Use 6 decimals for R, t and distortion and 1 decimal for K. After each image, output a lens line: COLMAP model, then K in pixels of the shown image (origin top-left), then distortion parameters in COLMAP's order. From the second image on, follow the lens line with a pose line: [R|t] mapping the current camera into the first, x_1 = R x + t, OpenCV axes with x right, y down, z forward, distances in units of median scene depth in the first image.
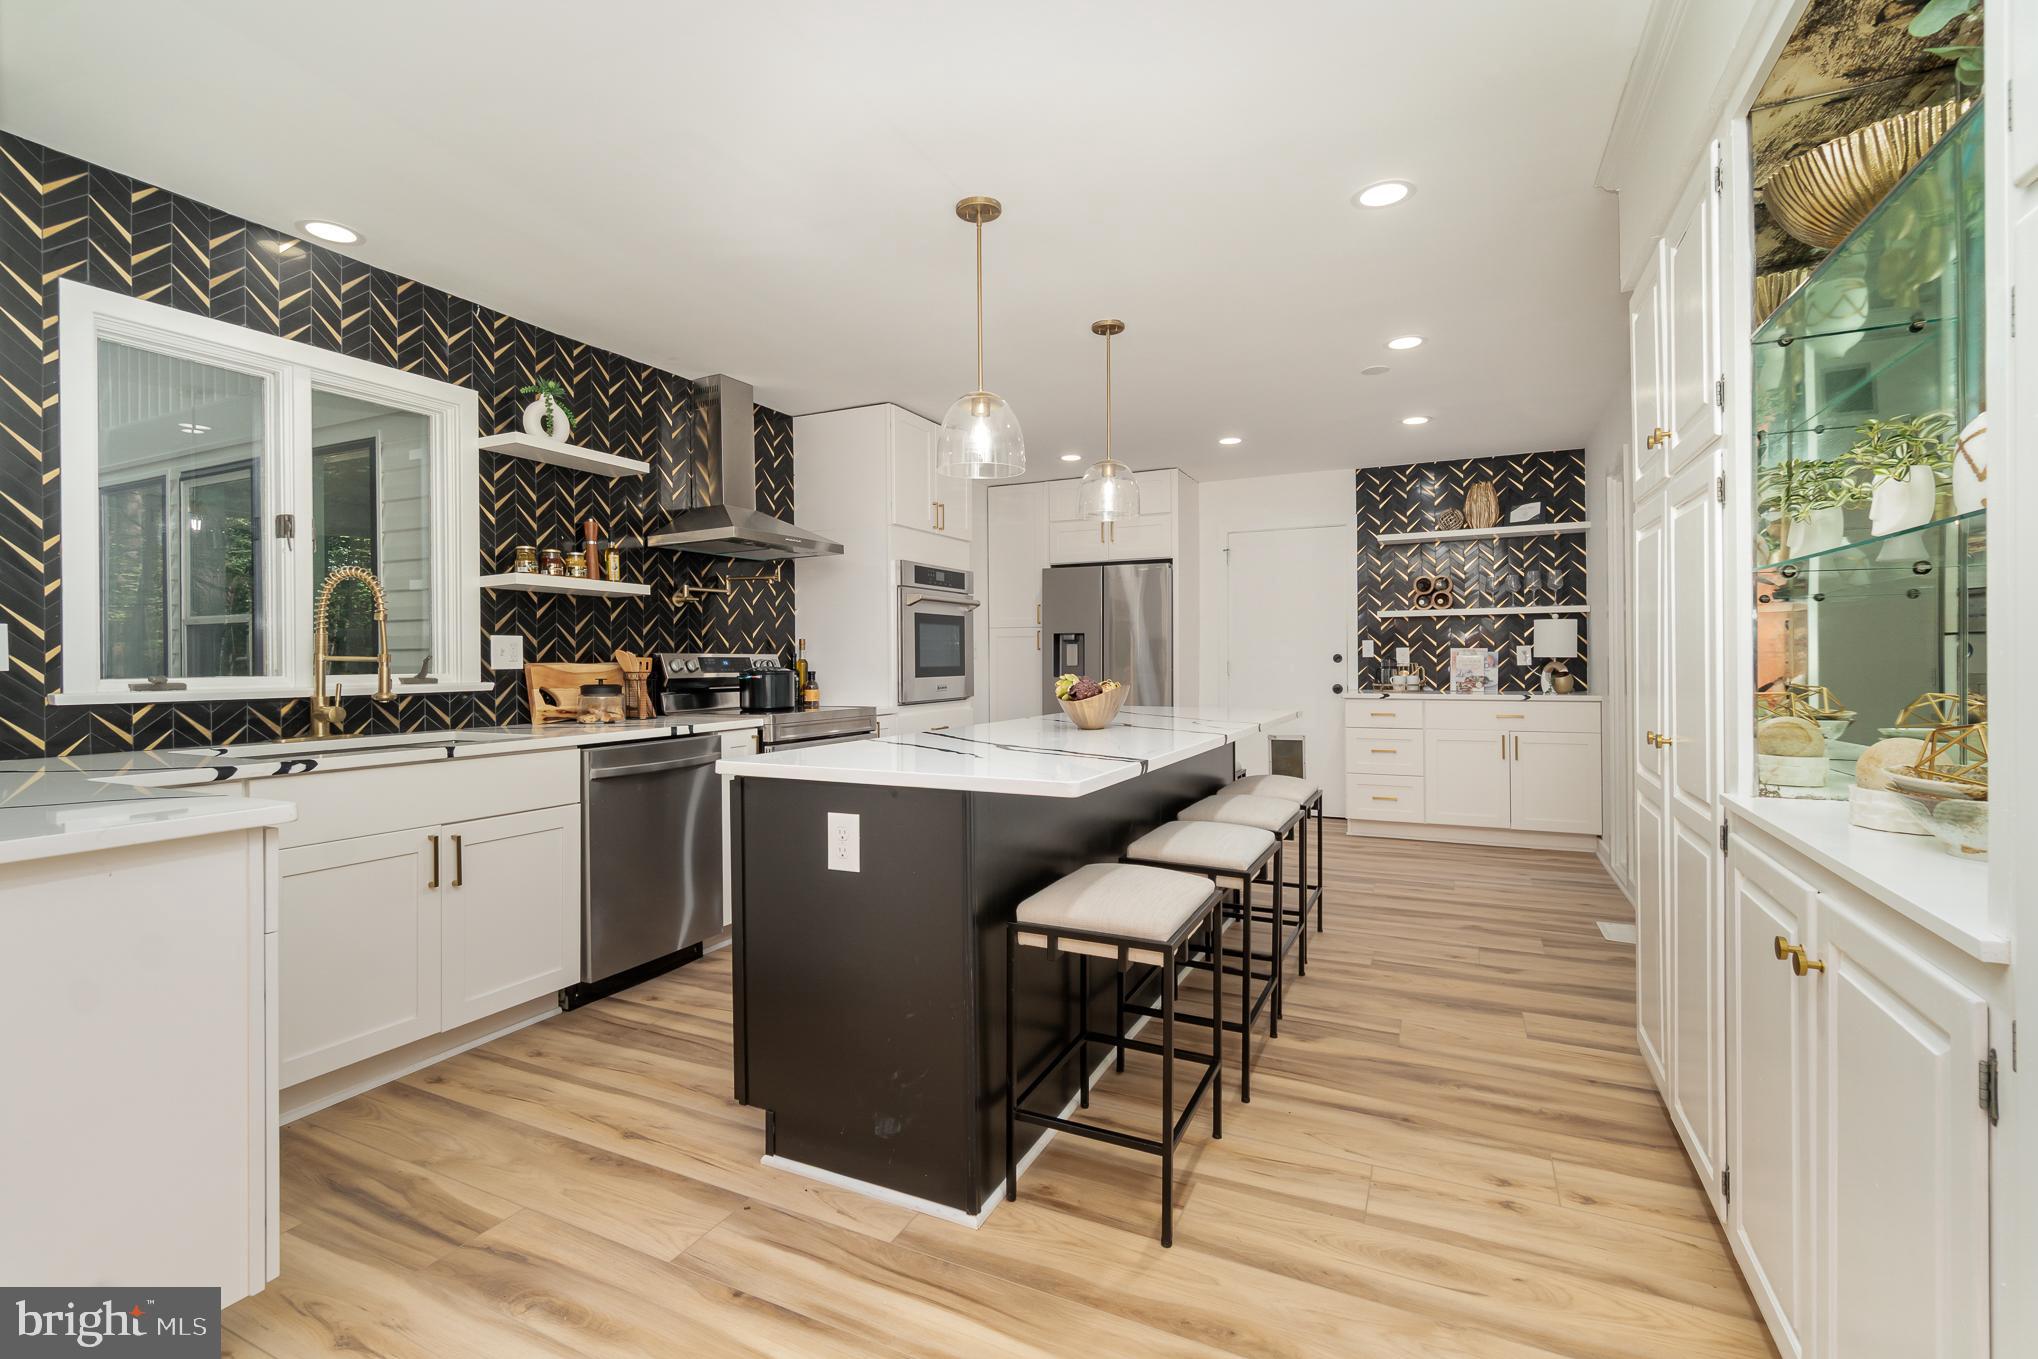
lens RADIAL K [[914.6, 0, 1003.7], [0, 914.6, 669.0], [0, 0, 1]] dist [-0.003914, -0.000741]
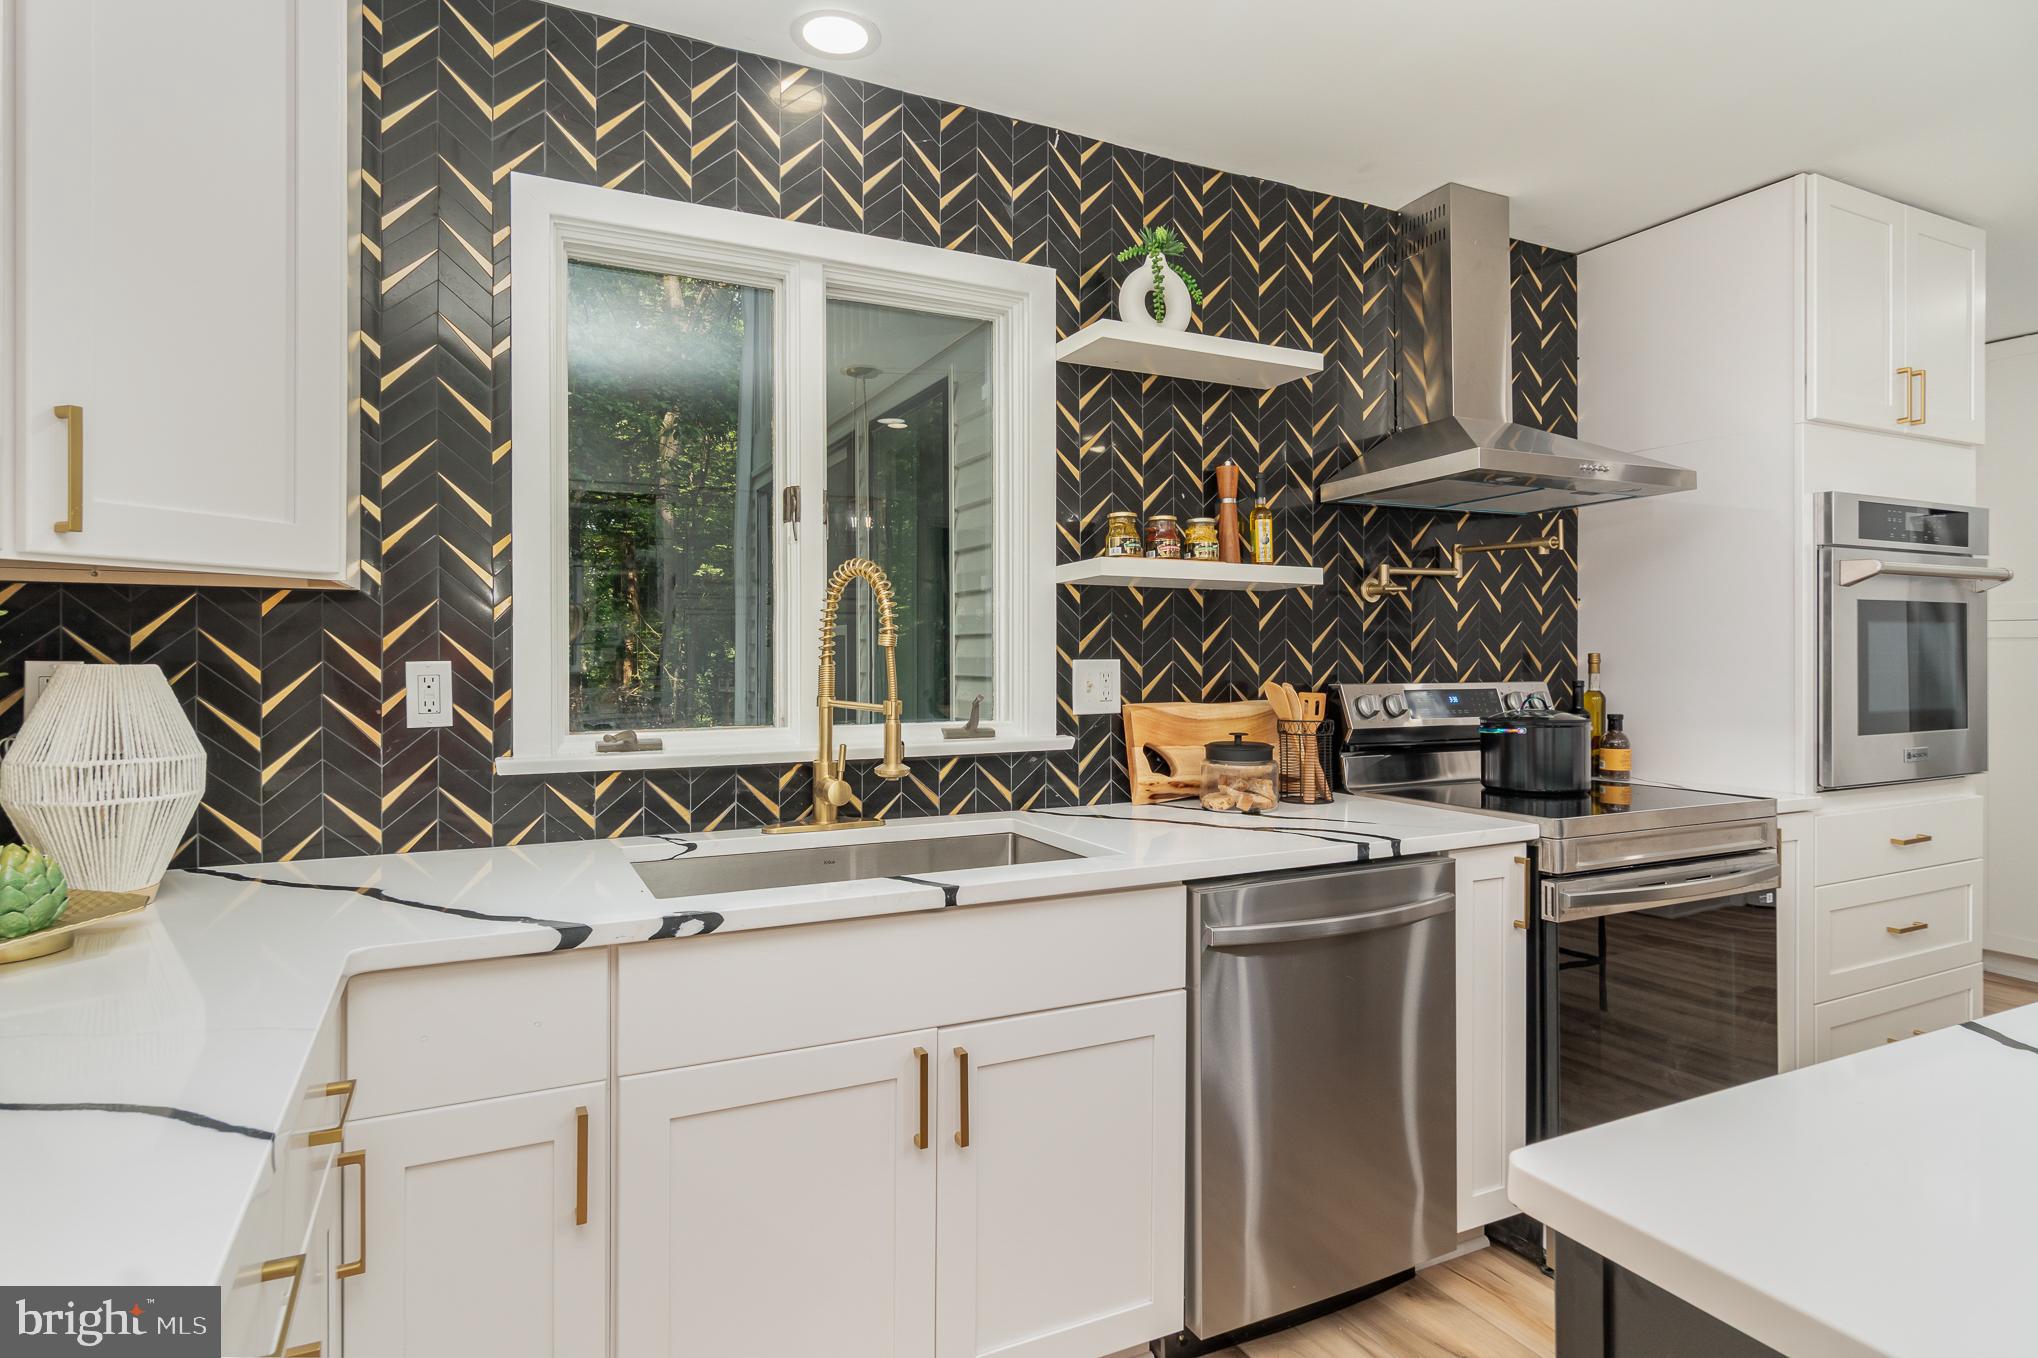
lens RADIAL K [[1076.5, 0, 1009.6], [0, 1076.5, 665.0], [0, 0, 1]] dist [-0.003588, -0.000060]
pose [[0.790534, 0.009234, -0.612348, -0.141157], [-0.009210, 0.999953, 0.003189, -0.034162], [0.612348, 0.003119, 0.790582, 0.380363]]
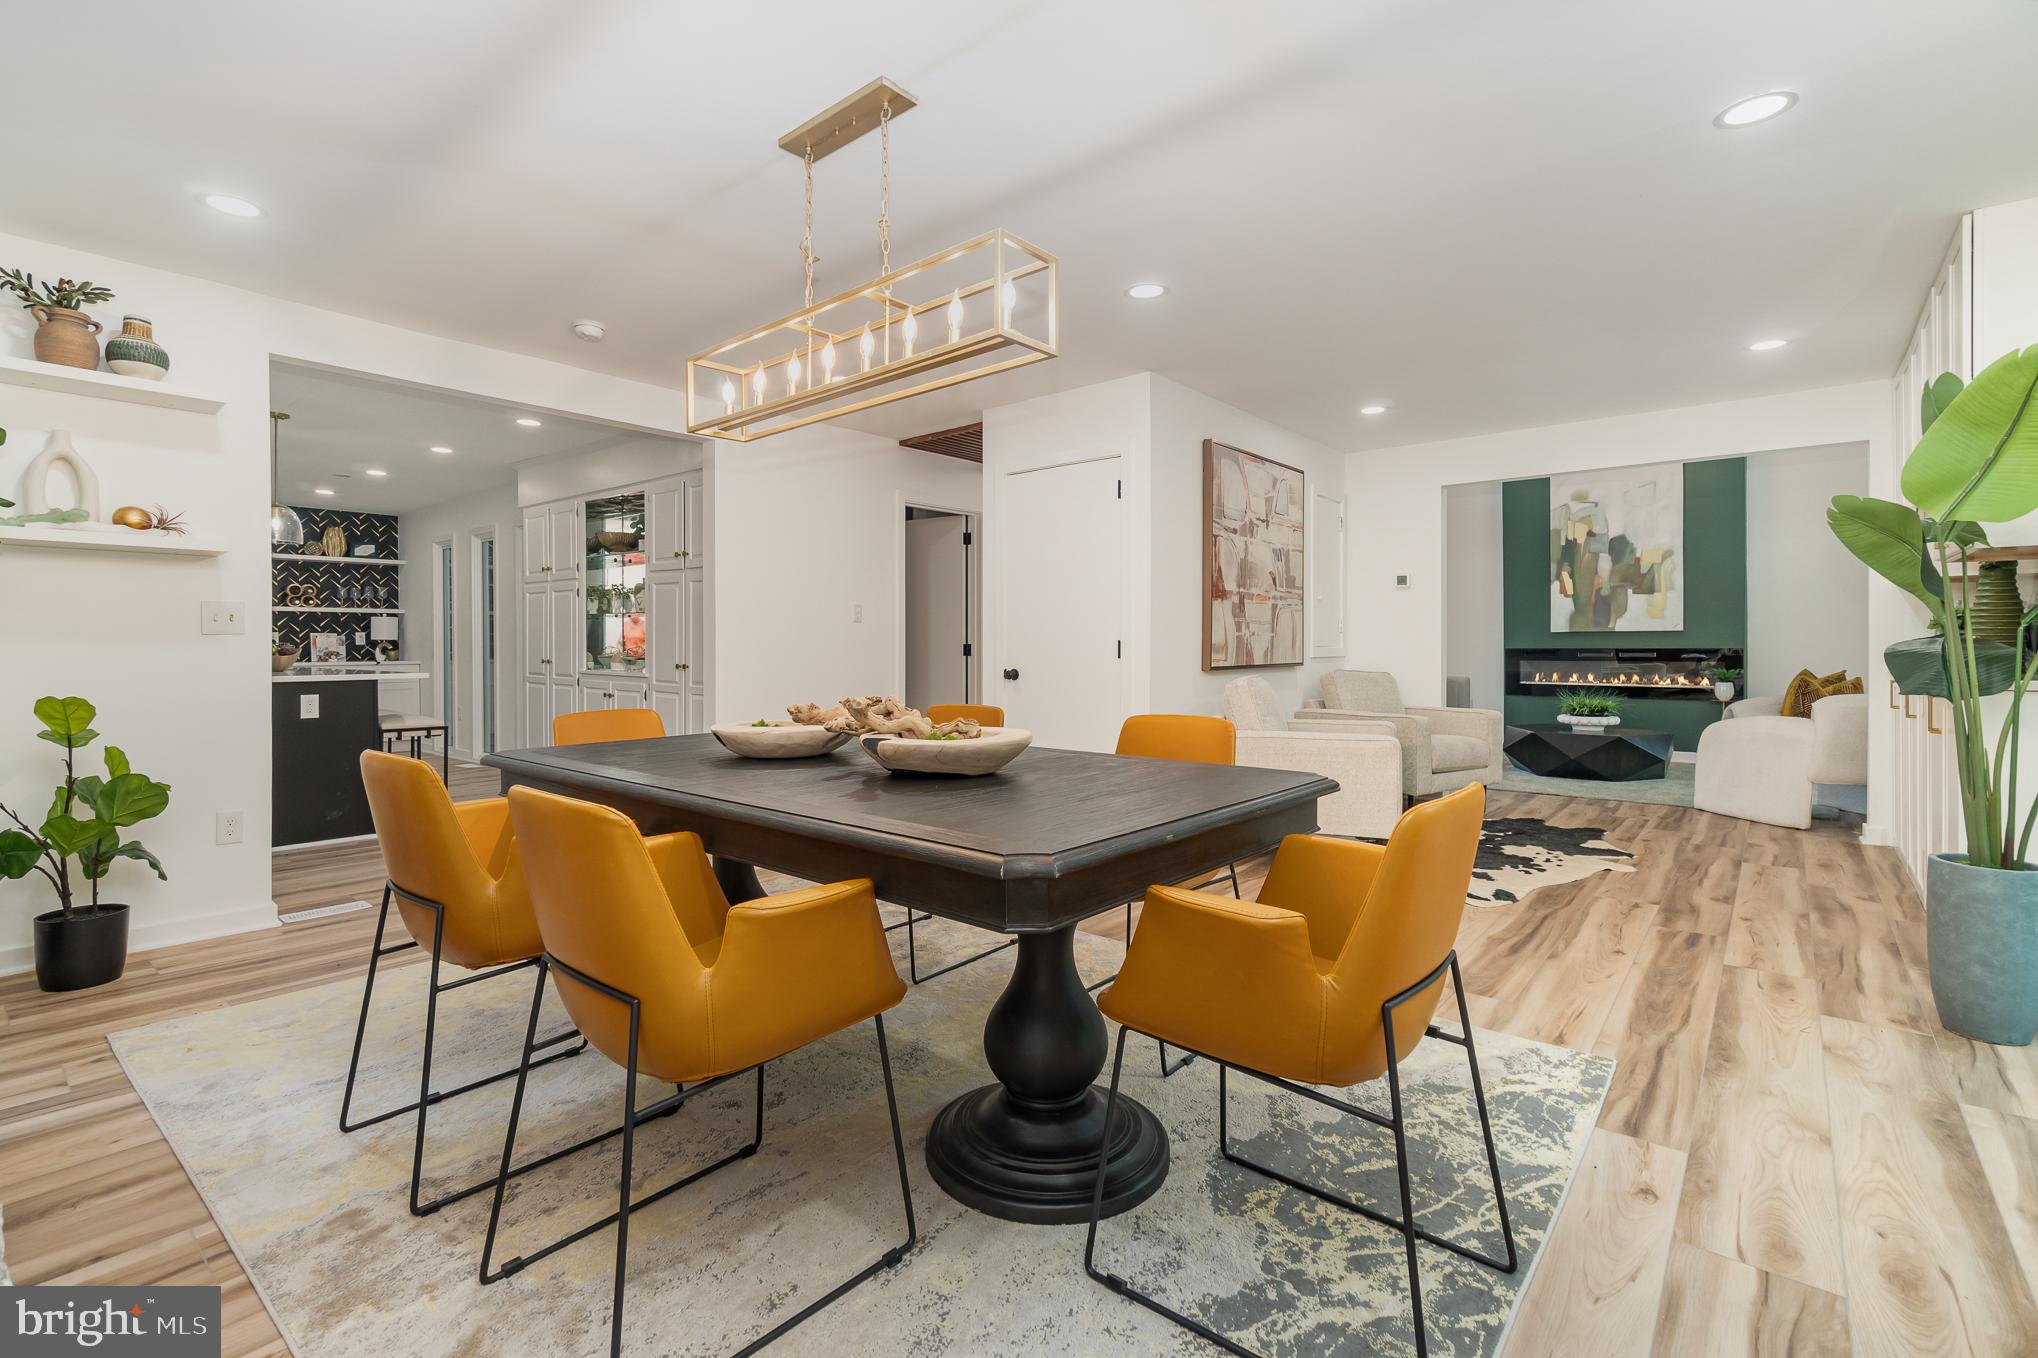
lens RADIAL K [[914.6, 0, 1018.9], [0, 914.6, 661.0], [0, 0, 1]] dist [-0.003914, -0.000741]
pose [[0.236333, -0.007363, 0.971644, -2.677810], [0.002955, 0.999972, 0.006859, 0.063039], [-0.971668, 0.001250, 0.236348, -1.869399]]
